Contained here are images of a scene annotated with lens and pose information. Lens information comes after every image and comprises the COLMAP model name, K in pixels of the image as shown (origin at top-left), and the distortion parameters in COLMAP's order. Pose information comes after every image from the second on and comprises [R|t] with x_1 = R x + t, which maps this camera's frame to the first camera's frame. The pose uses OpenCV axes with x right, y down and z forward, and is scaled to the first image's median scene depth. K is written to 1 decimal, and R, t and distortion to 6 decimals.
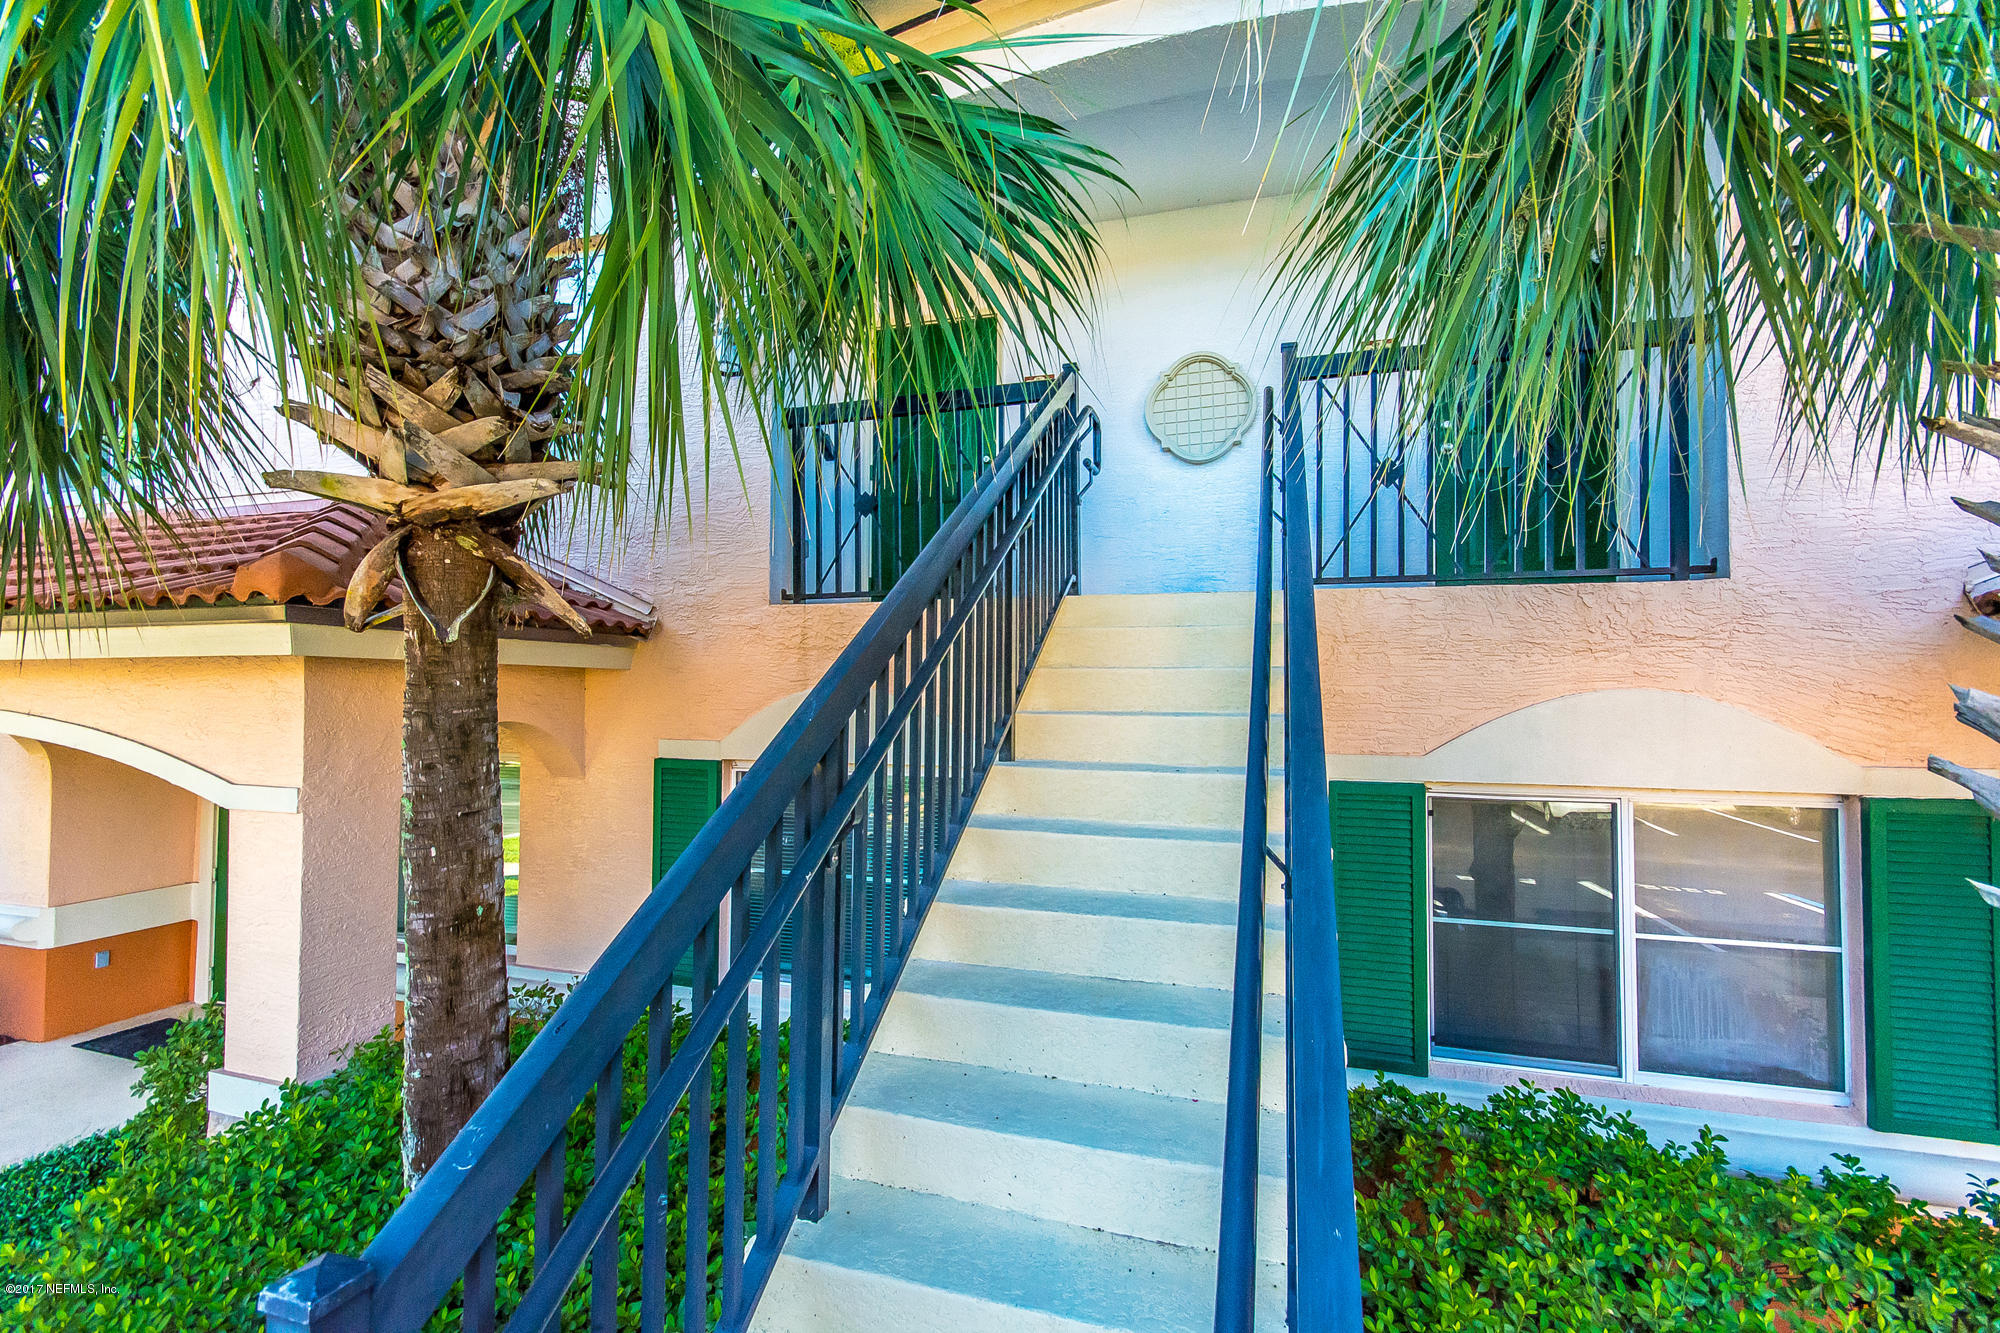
lens RADIAL K [[1027.4, 0, 1000.0], [0, 1027.4, 666.5], [0, 0, 1]] dist [0.001557, 0.000392]
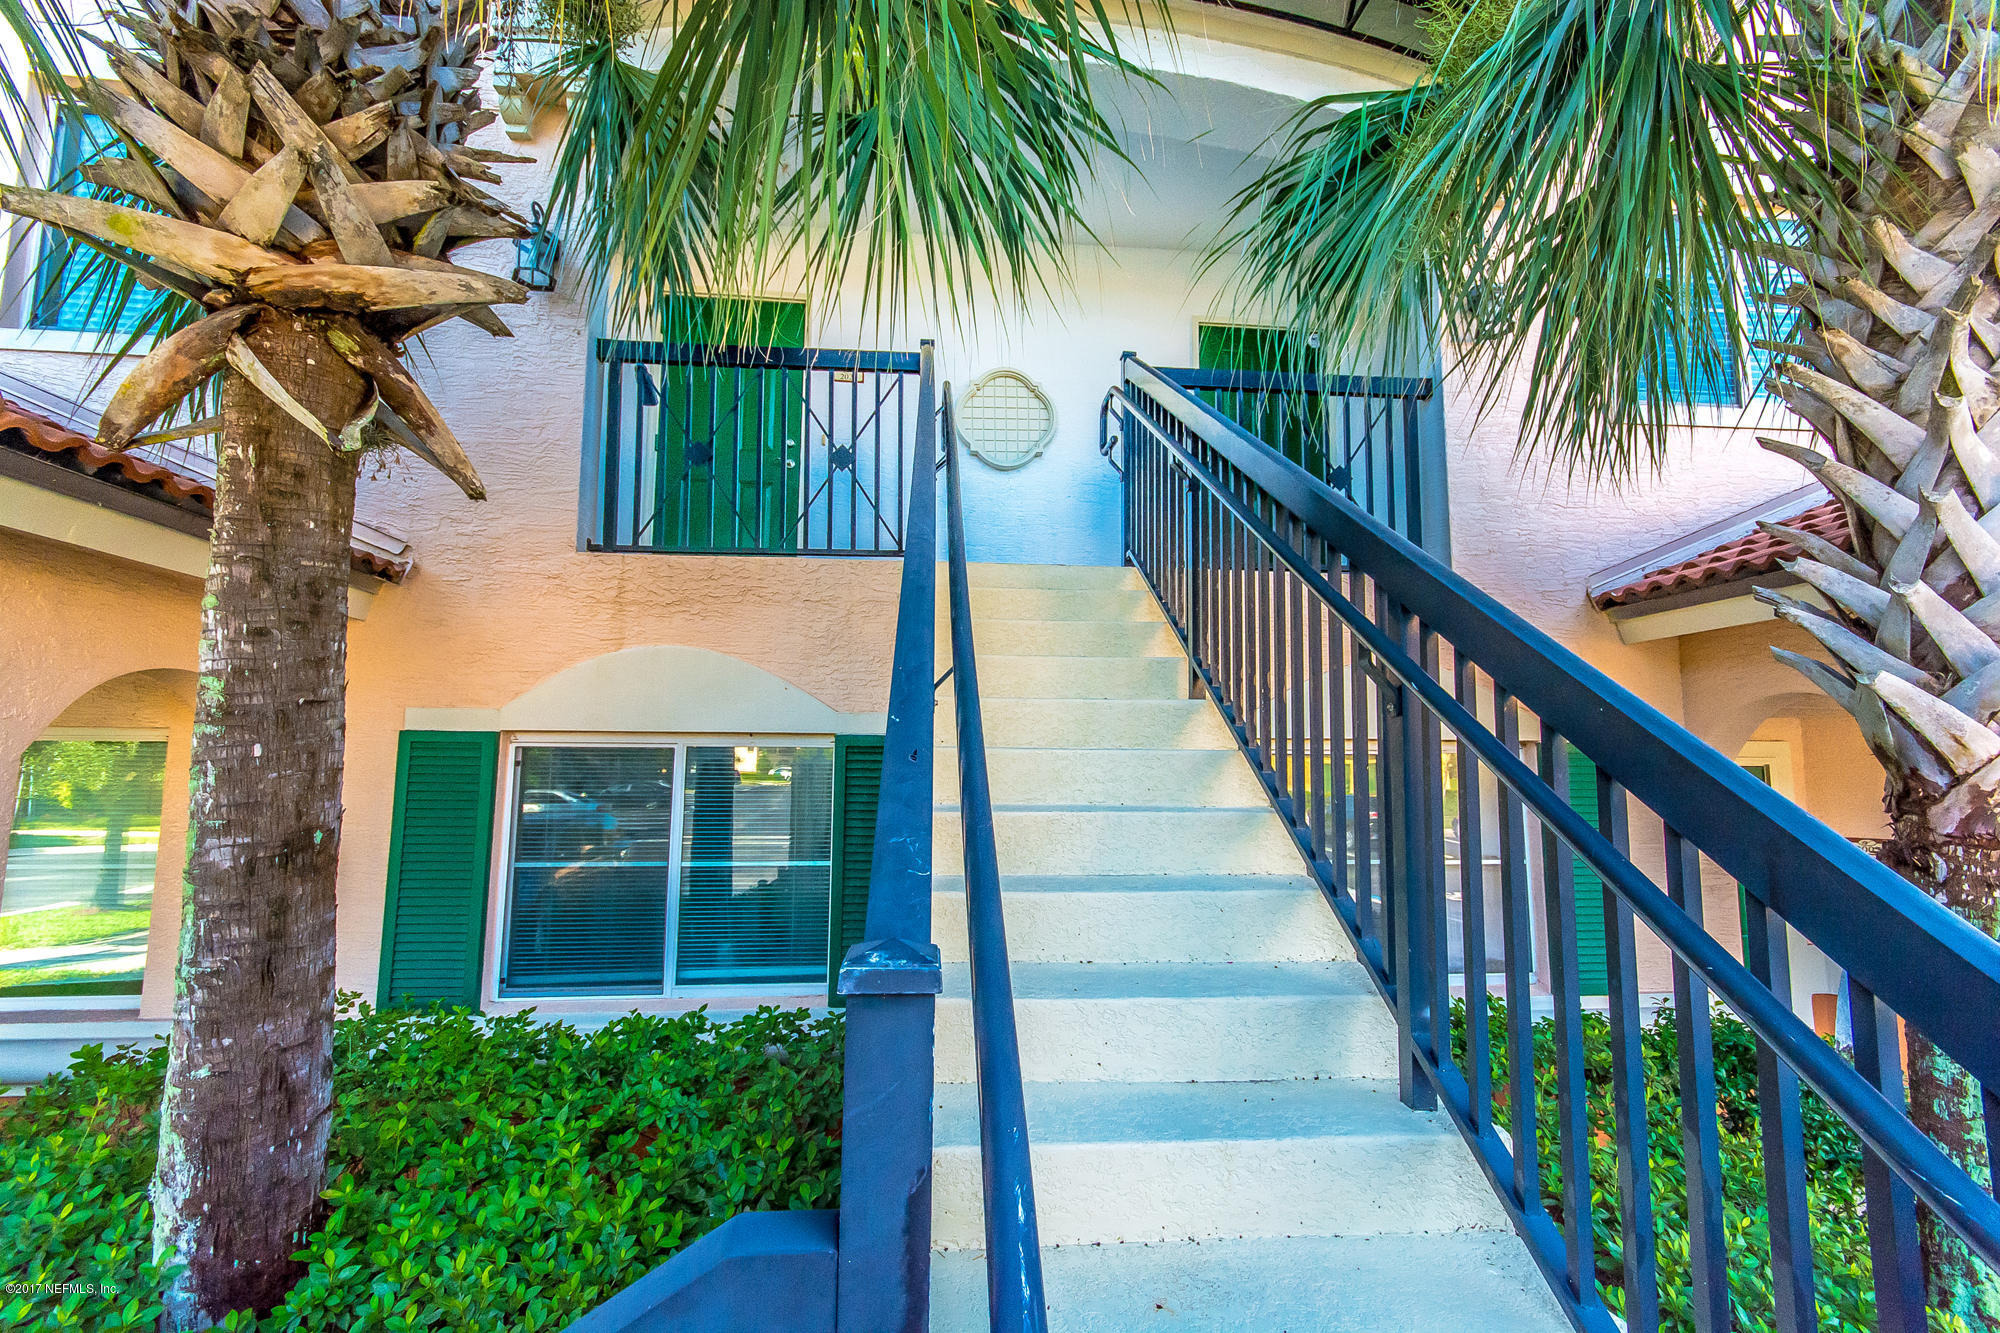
lens RADIAL K [[991.0, 0, 1036.4], [0, 991.0, 684.6], [0, 0, 1]] dist [-0.001417, -0.000212]
pose [[0.902549, 0.038751, 0.428839, -0.355874], [-0.002286, 0.996359, -0.085224, 0.191304], [-0.430580, 0.075938, 0.899352, 0.136121]]
